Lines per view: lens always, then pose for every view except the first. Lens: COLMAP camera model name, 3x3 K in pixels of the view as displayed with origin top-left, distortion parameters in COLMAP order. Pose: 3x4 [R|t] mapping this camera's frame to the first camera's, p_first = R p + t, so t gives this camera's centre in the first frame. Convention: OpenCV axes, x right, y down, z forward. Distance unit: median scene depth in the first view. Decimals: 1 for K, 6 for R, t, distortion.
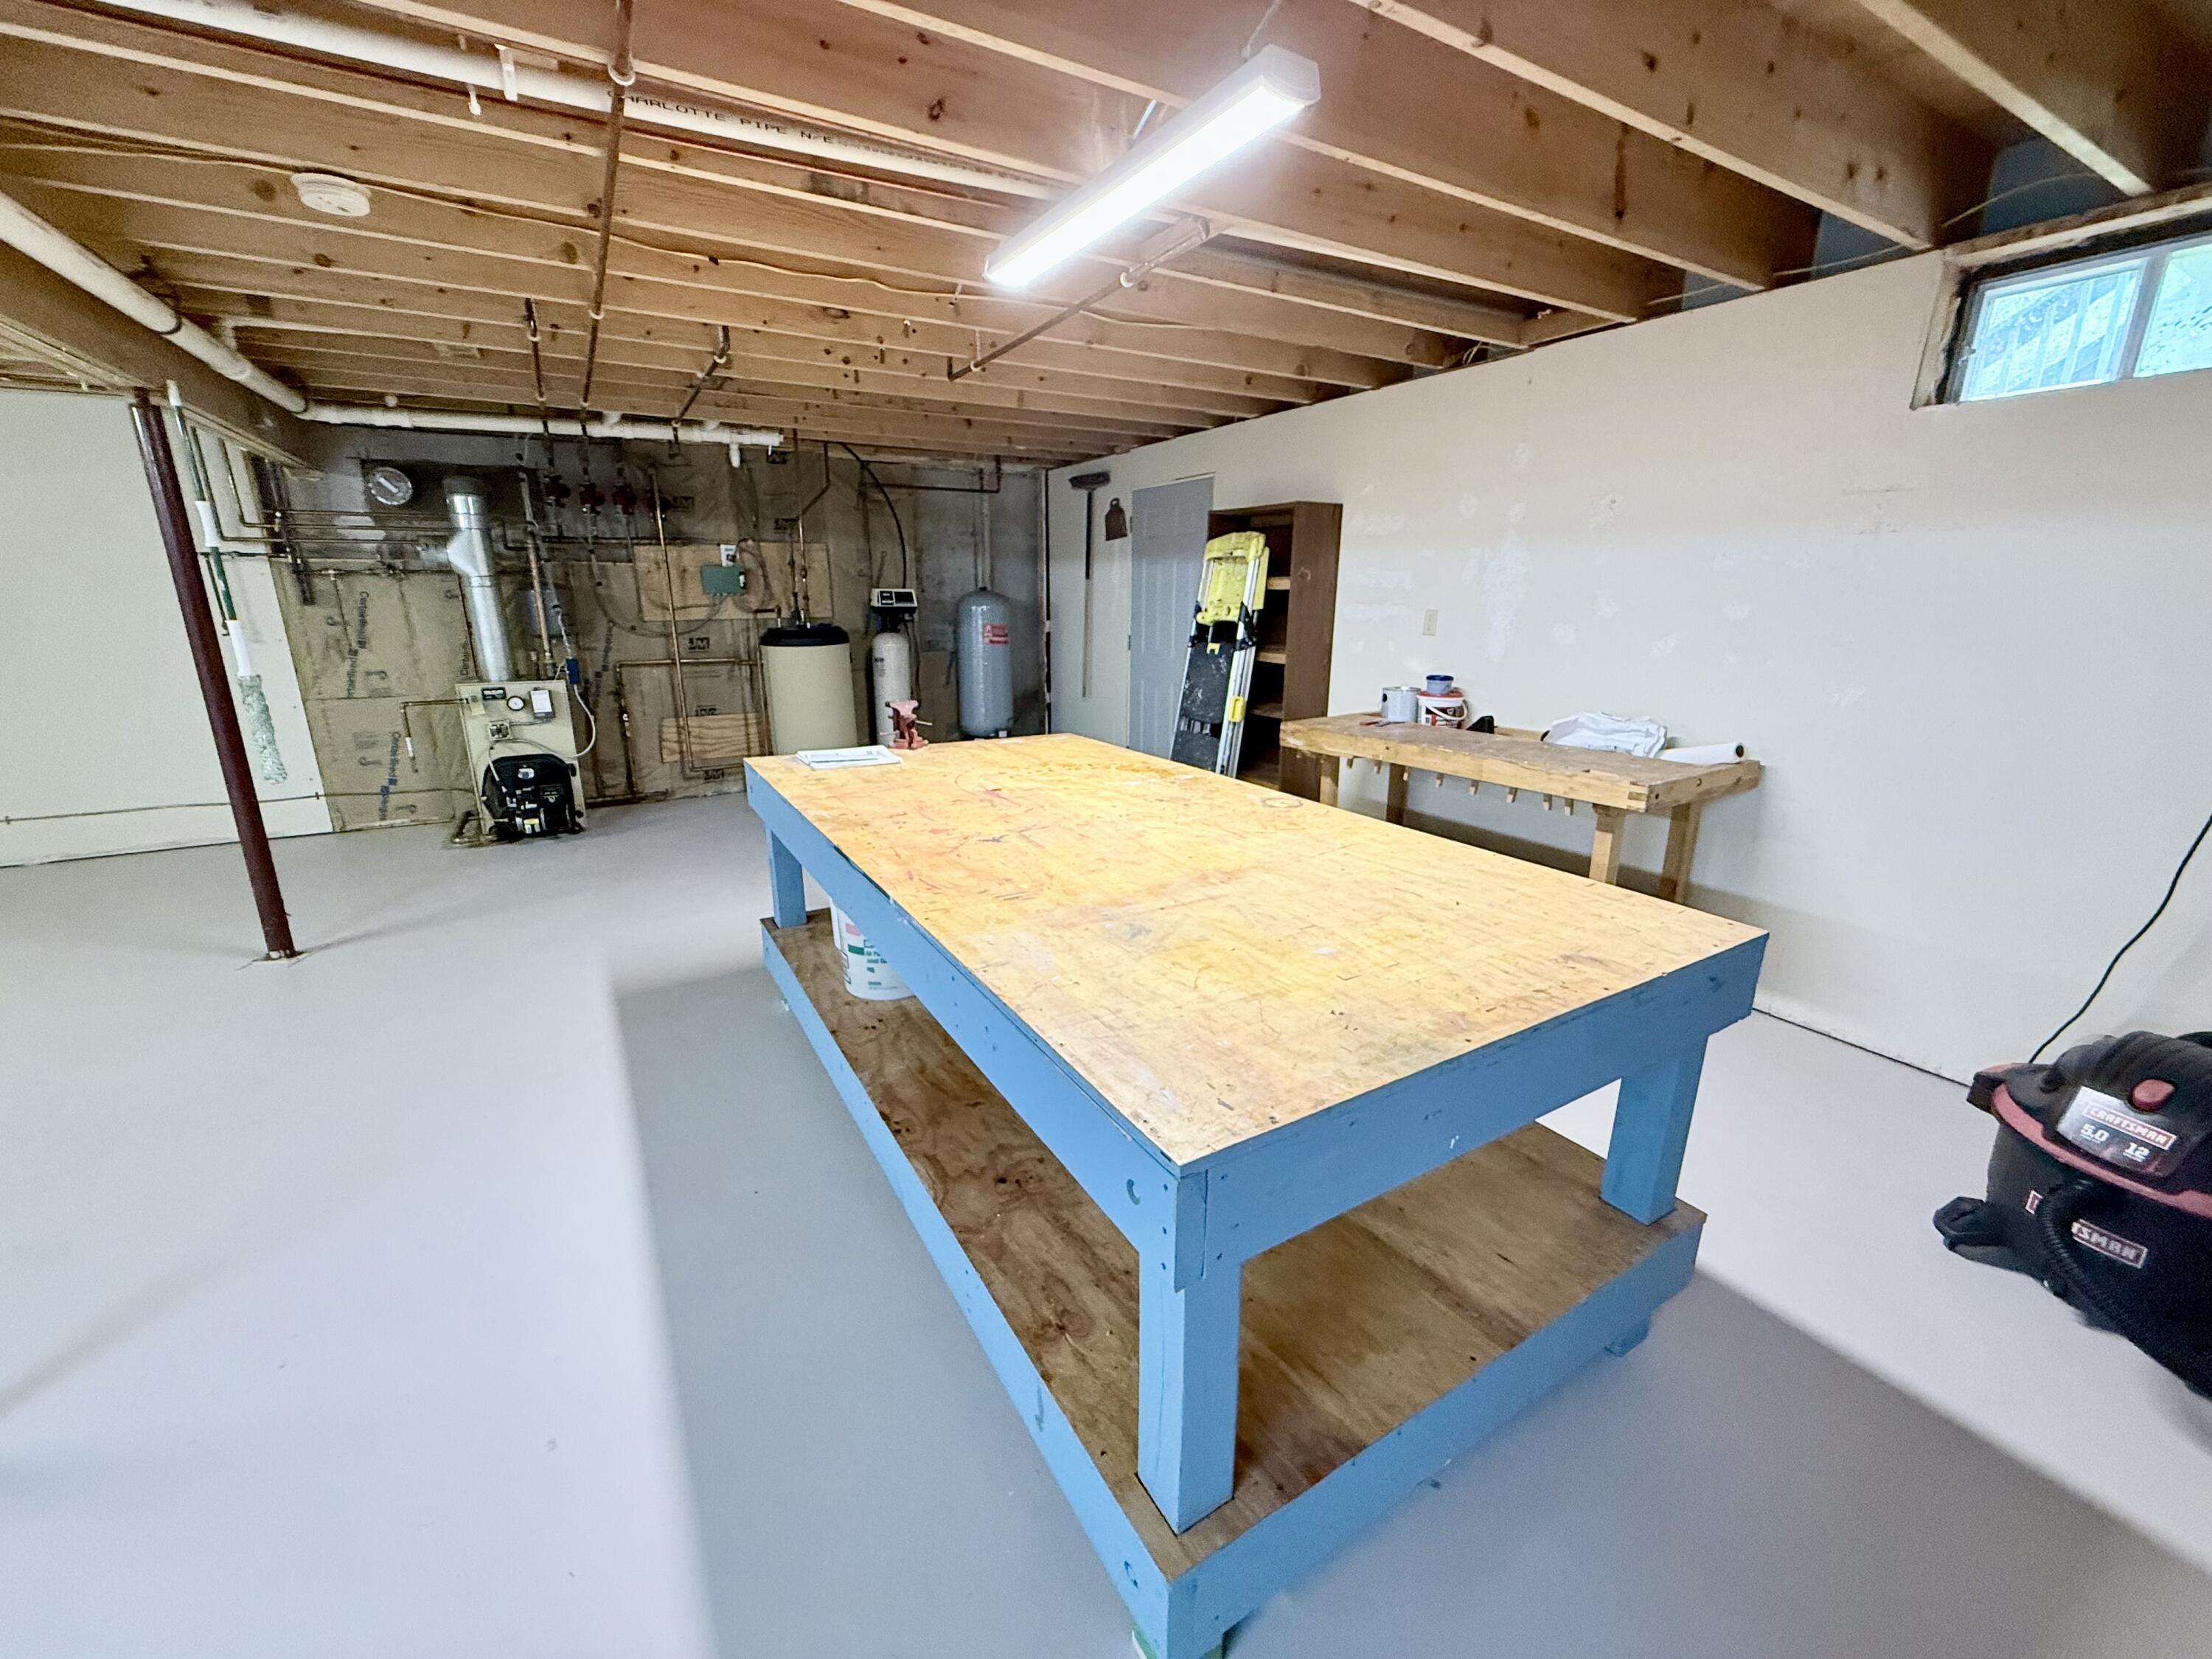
lens RADIAL K [[881.0, 0, 1102.5], [0, 881.0, 831.0], [0, 0, 1]] dist [-0.000722, -0.000284]
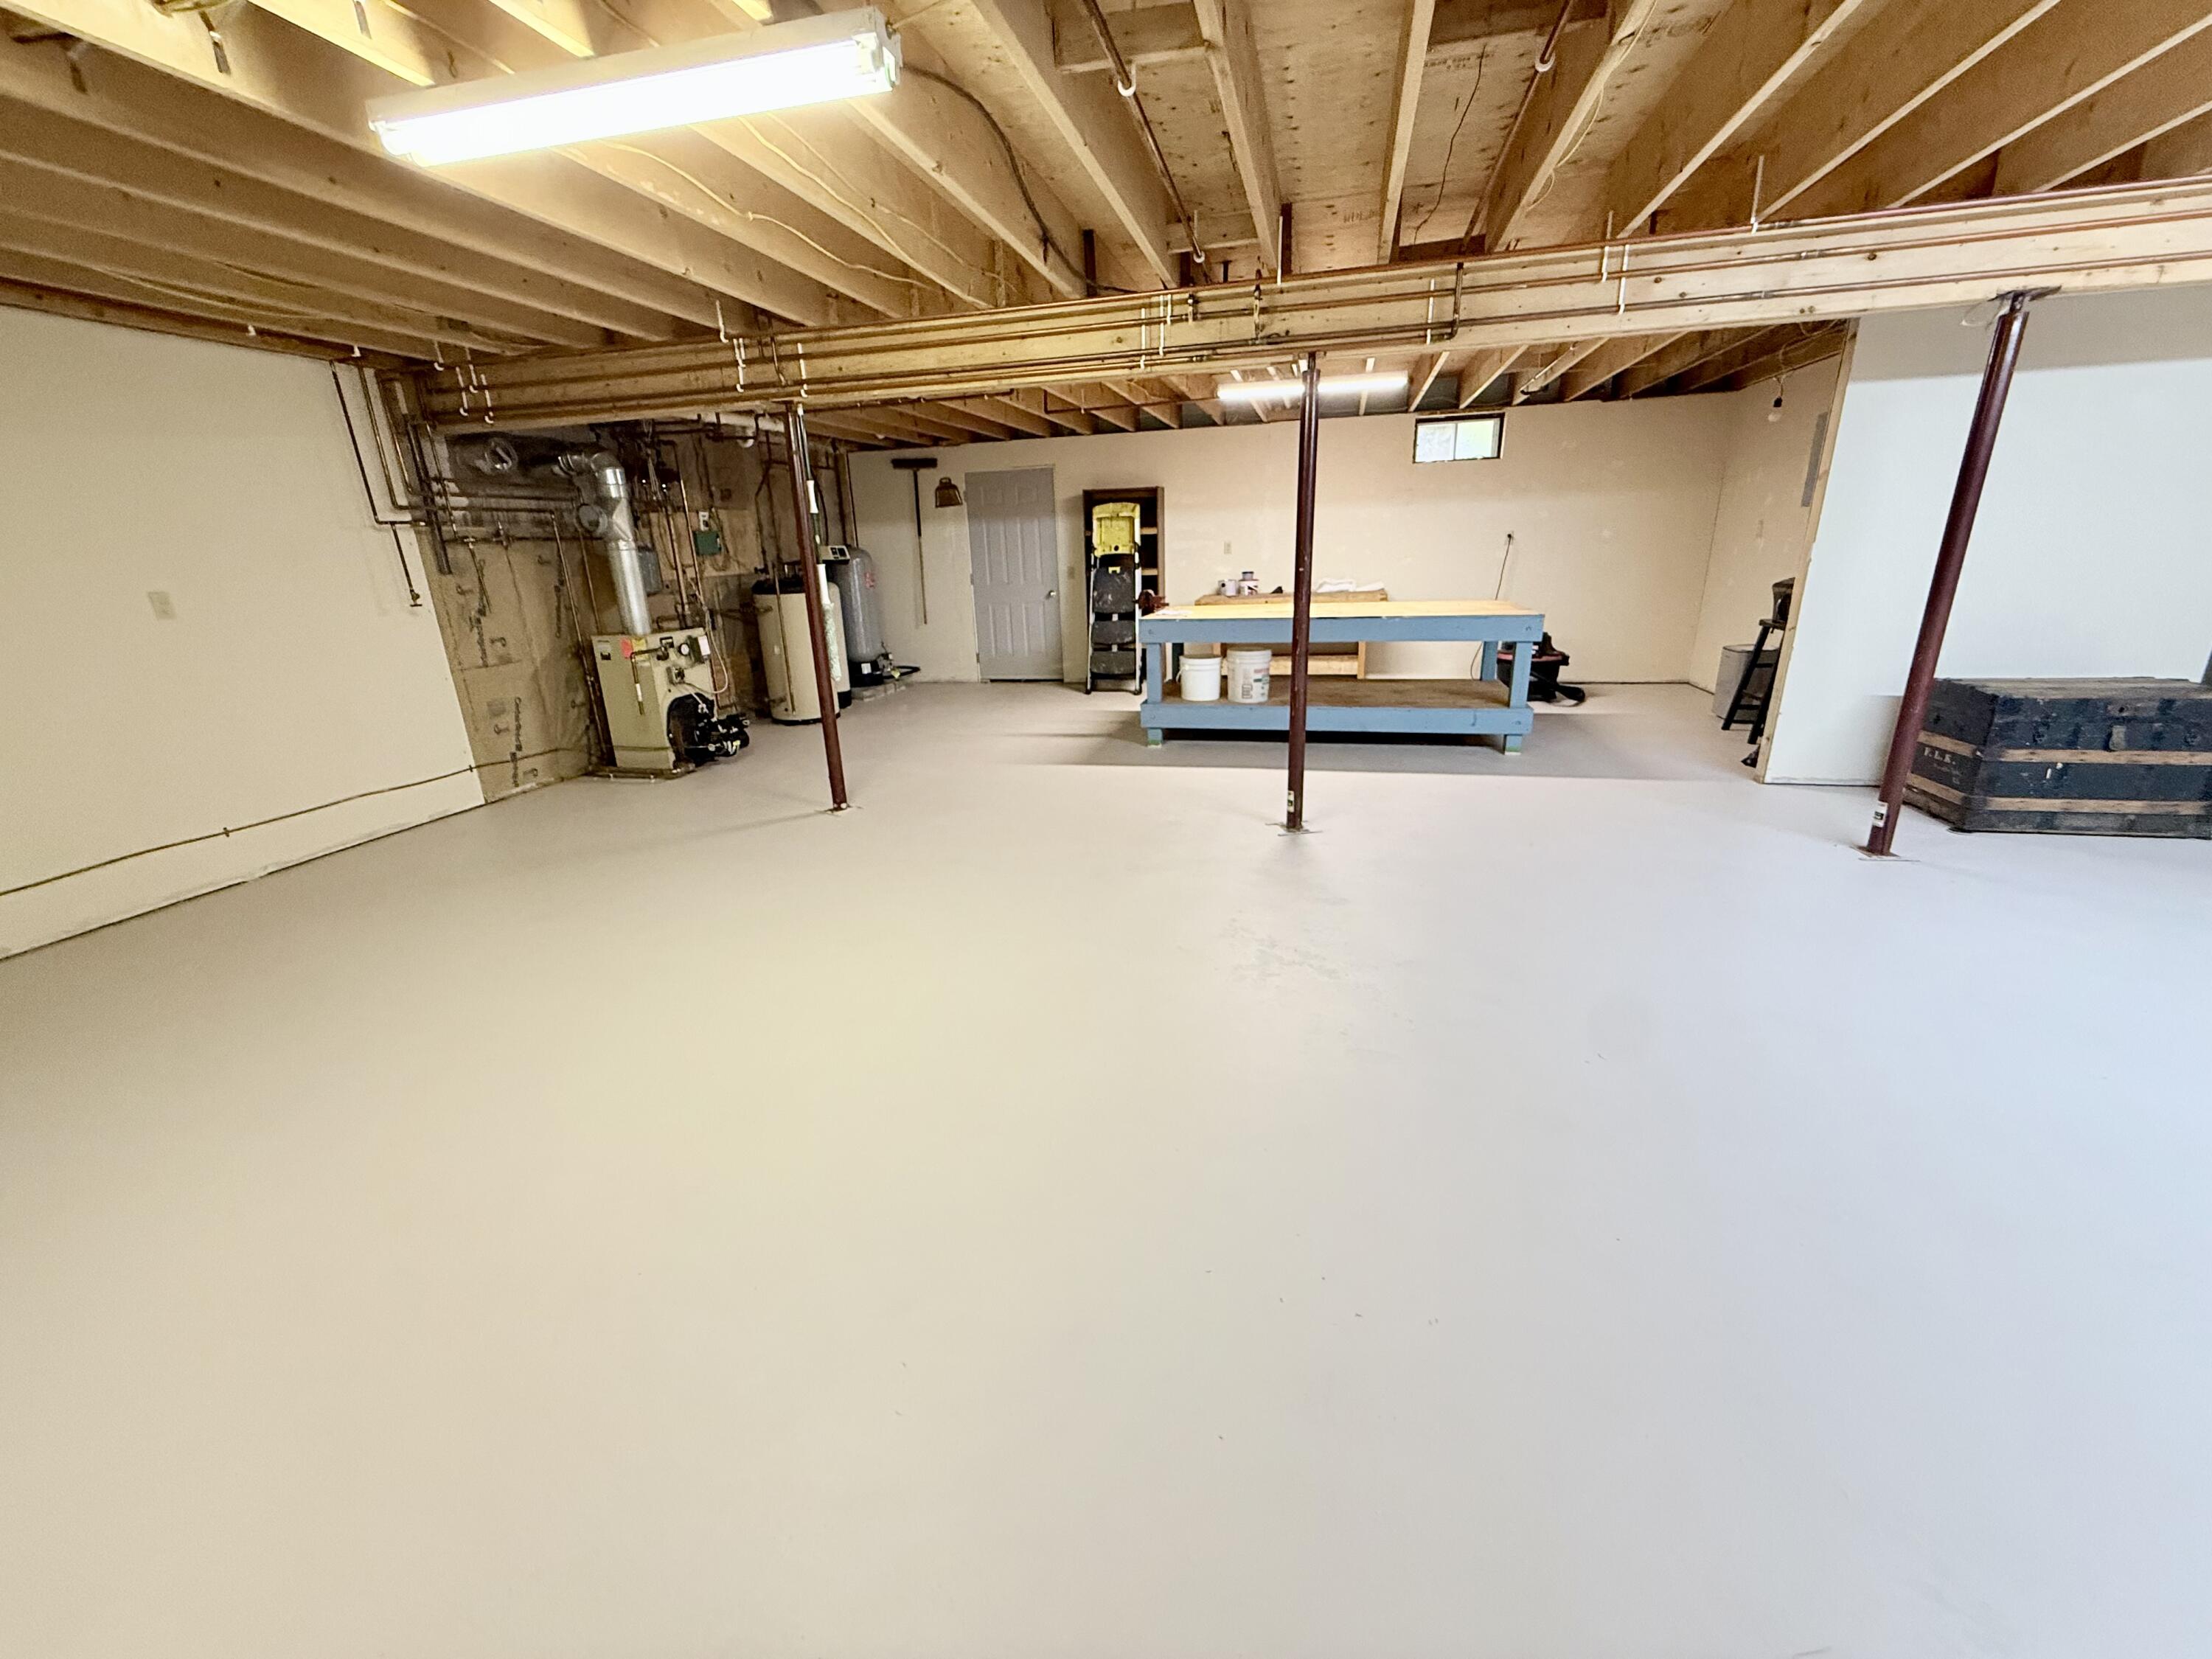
lens RADIAL K [[881.0, 0, 1102.5], [0, 881.0, 831.0], [0, 0, 1]] dist [-0.000722, -0.000284]
pose [[0.701090, -0.247677, 0.668677, -1.062247], [0.225833, 0.966592, 0.121245, 0.068065], [-0.676367, 0.066006, 0.733602, -0.205131]]
